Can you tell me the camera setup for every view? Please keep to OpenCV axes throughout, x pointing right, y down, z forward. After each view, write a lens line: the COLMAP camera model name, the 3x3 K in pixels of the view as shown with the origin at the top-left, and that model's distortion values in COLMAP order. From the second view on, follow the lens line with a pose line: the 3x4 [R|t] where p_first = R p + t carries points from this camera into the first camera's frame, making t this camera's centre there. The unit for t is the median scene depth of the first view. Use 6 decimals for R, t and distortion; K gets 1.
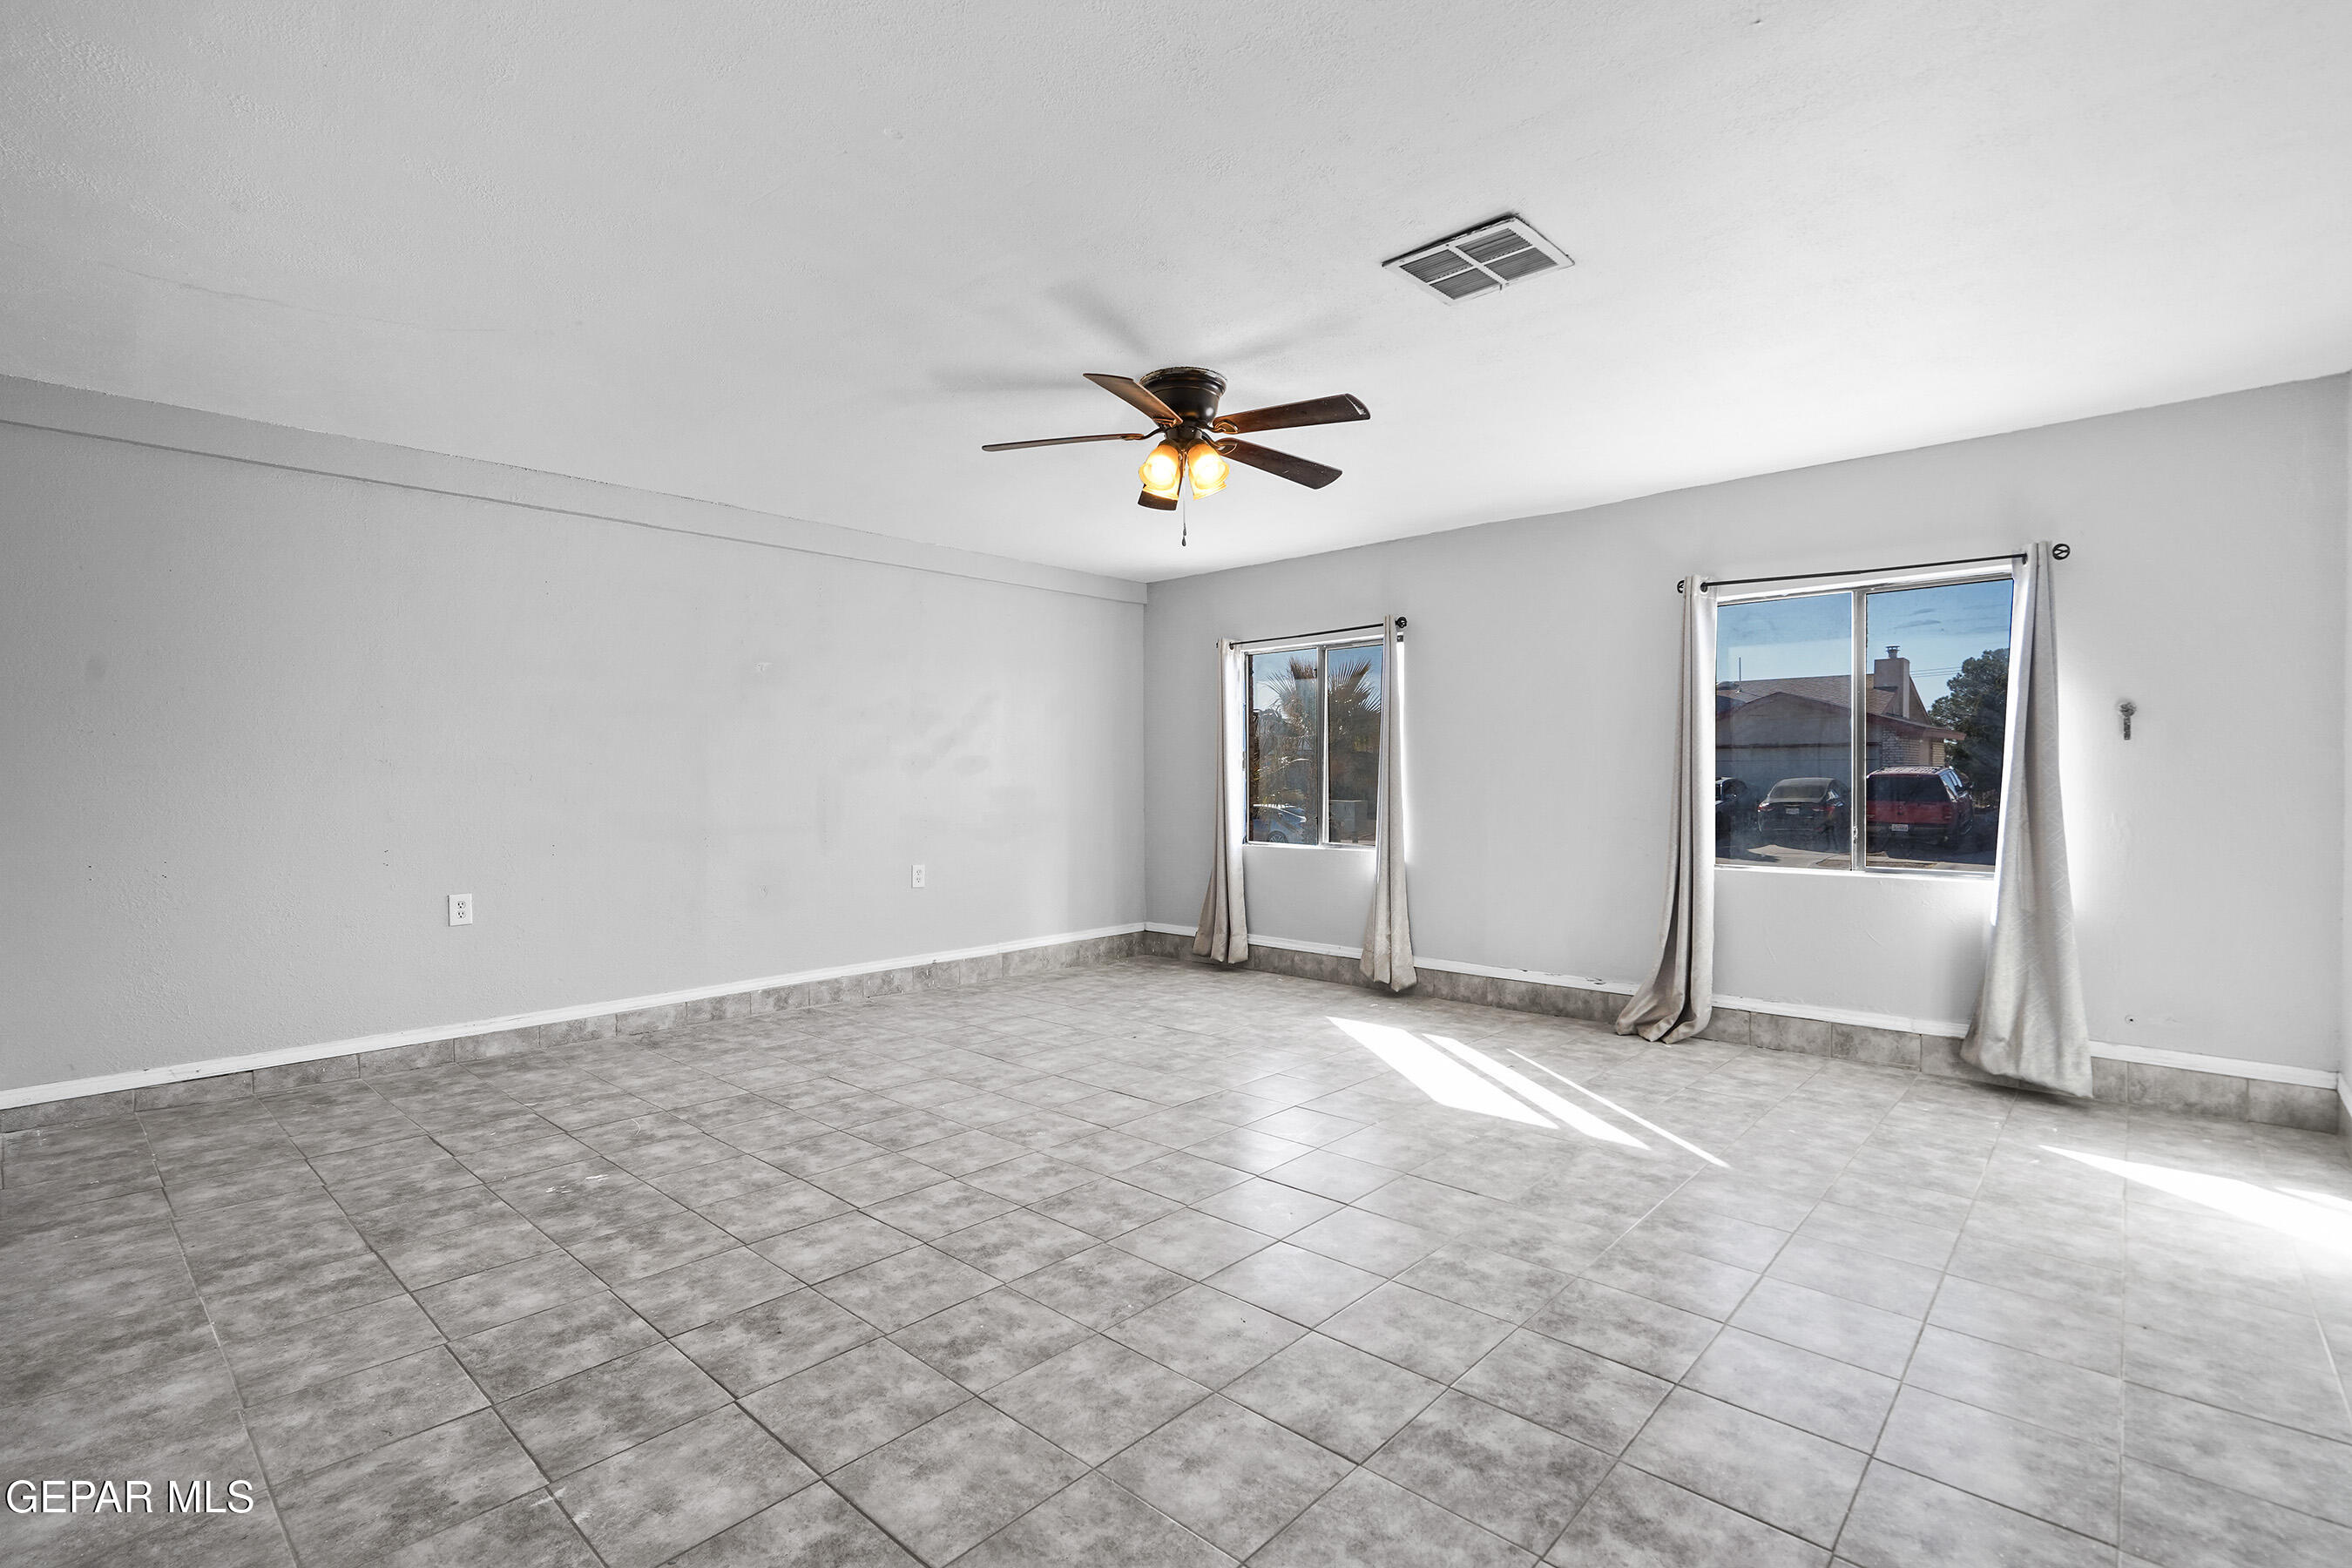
lens RADIAL K [[1091.1, 0, 1163.9], [0, 1091.1, 779.1], [0, 0, 1]] dist [-0.063517, 0.023982]
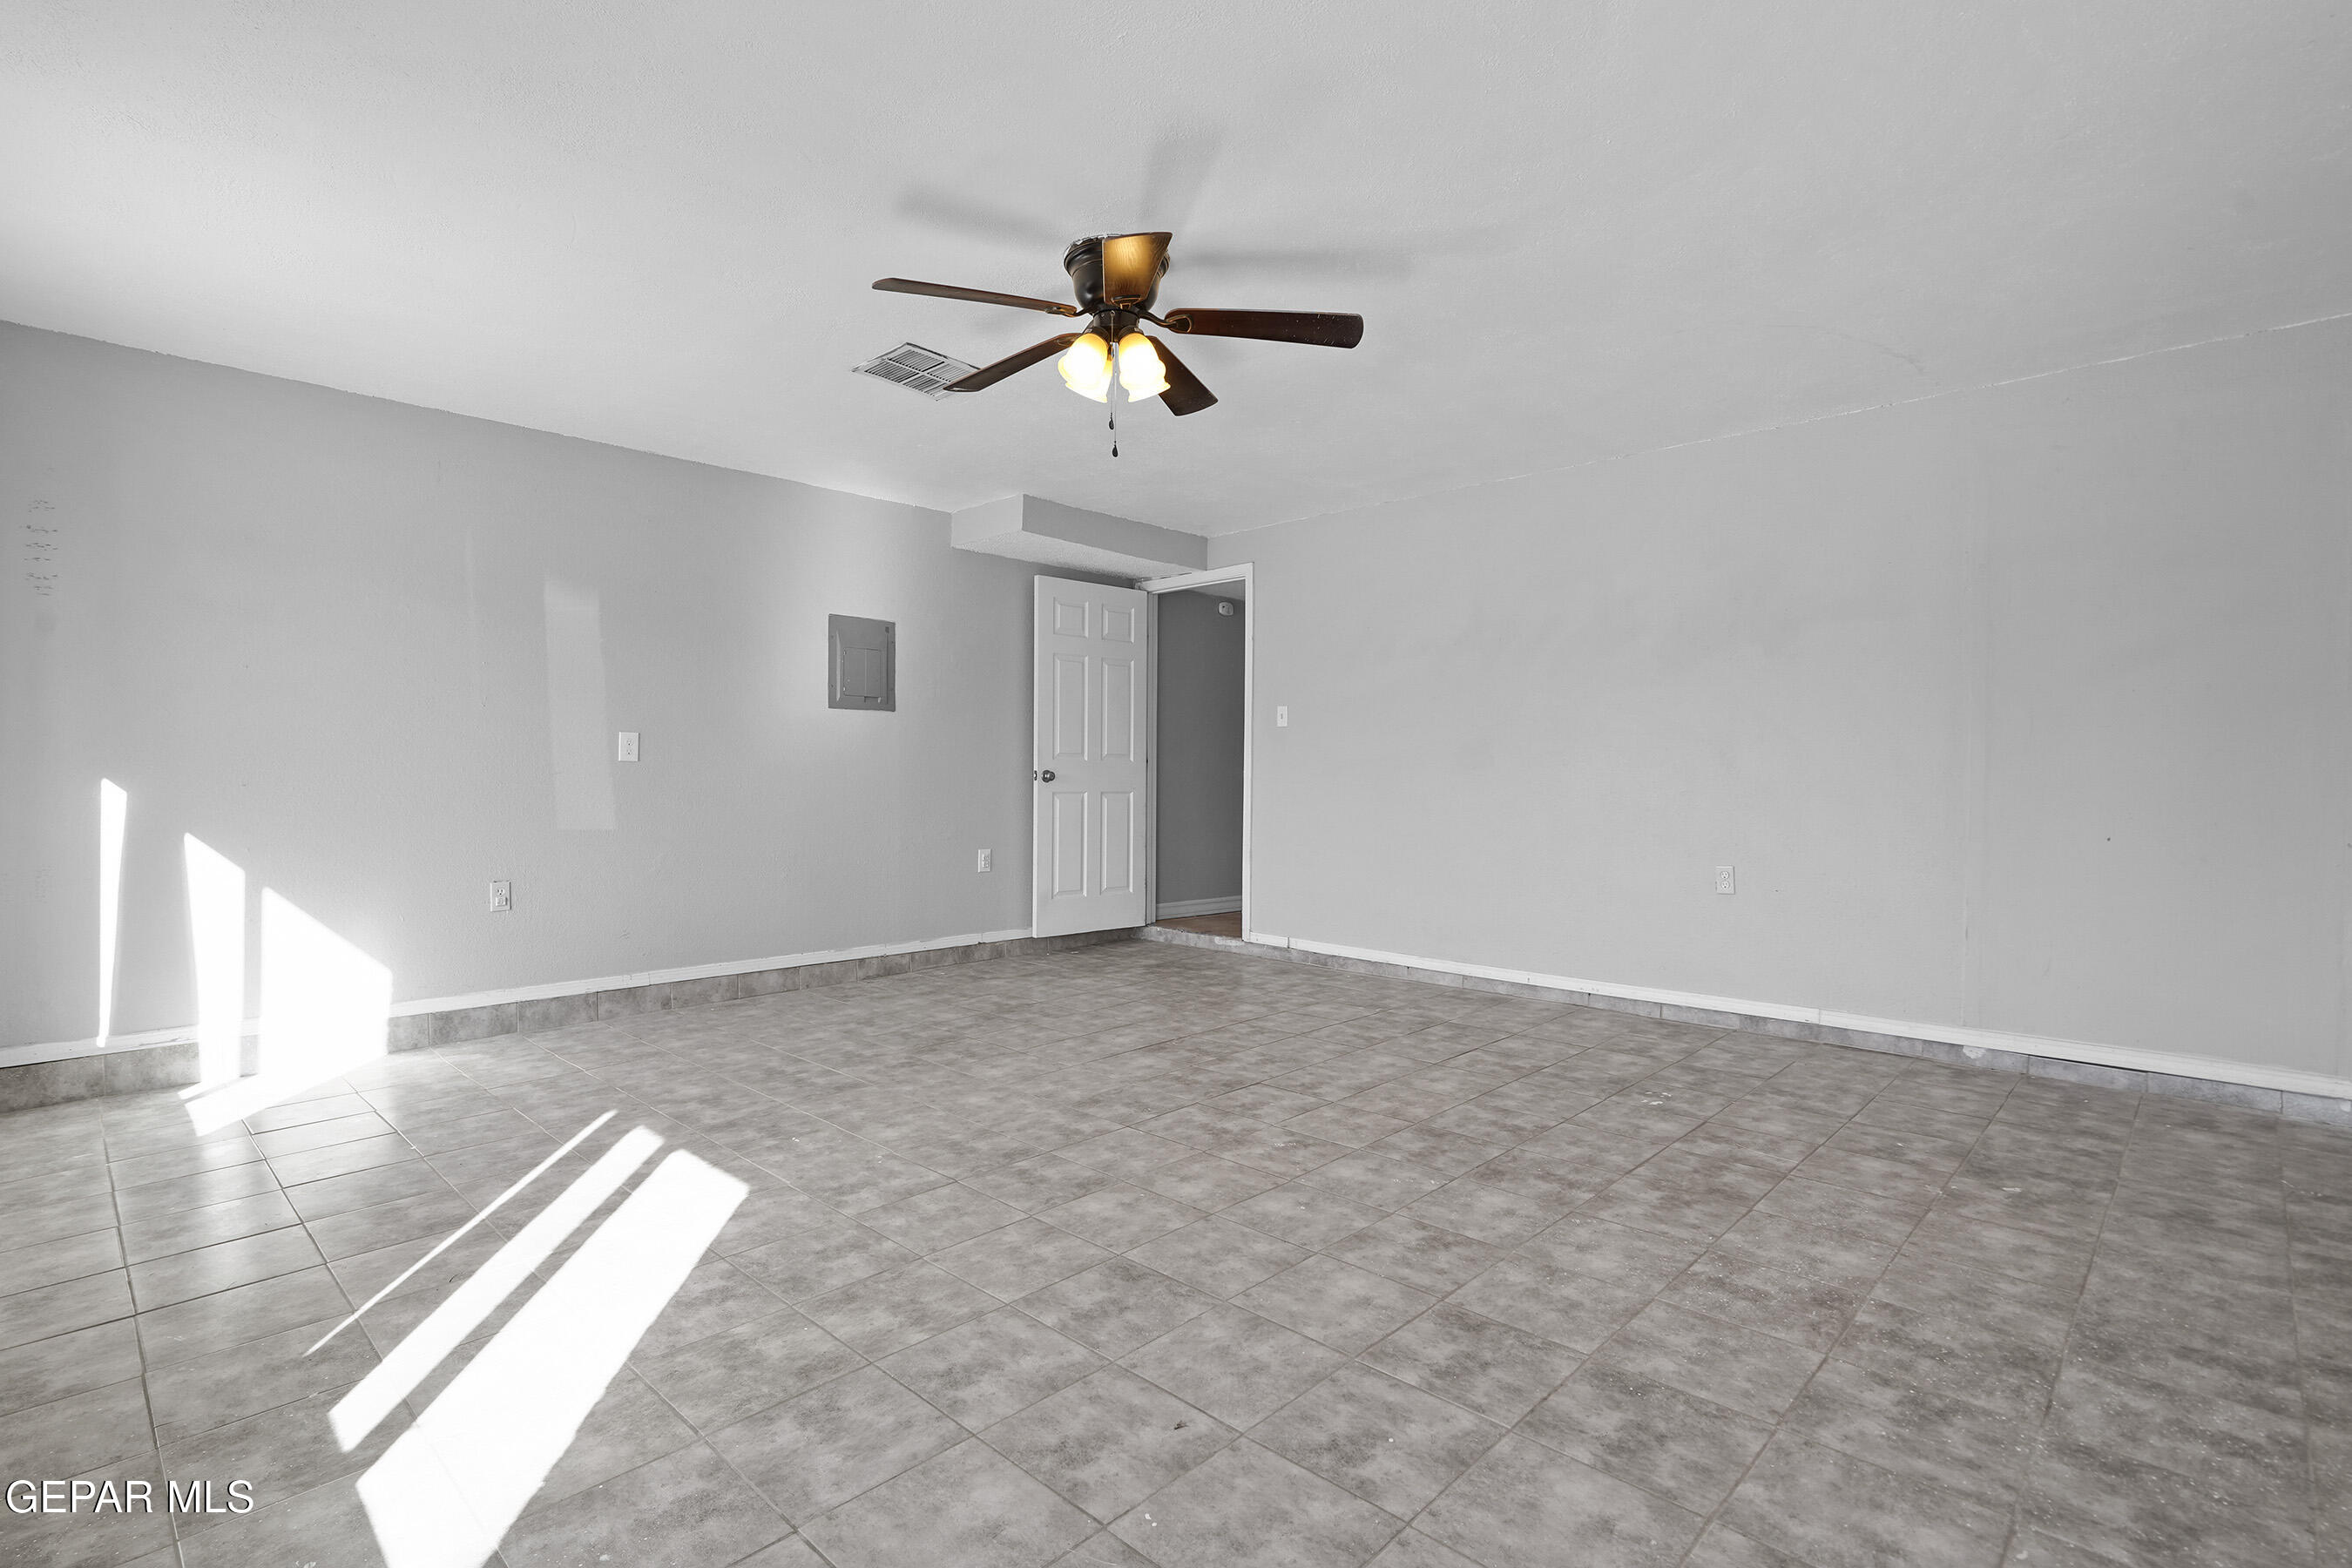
lens RADIAL K [[1091.1, 0, 1163.9], [0, 1091.1, 779.1], [0, 0, 1]] dist [-0.063517, 0.023982]
pose [[-0.999573, -0.001129, 0.029187, -0.044286], [-0.000988, 0.999988, 0.004845, 0.025691], [-0.029192, 0.004814, -0.999562, 1.857672]]
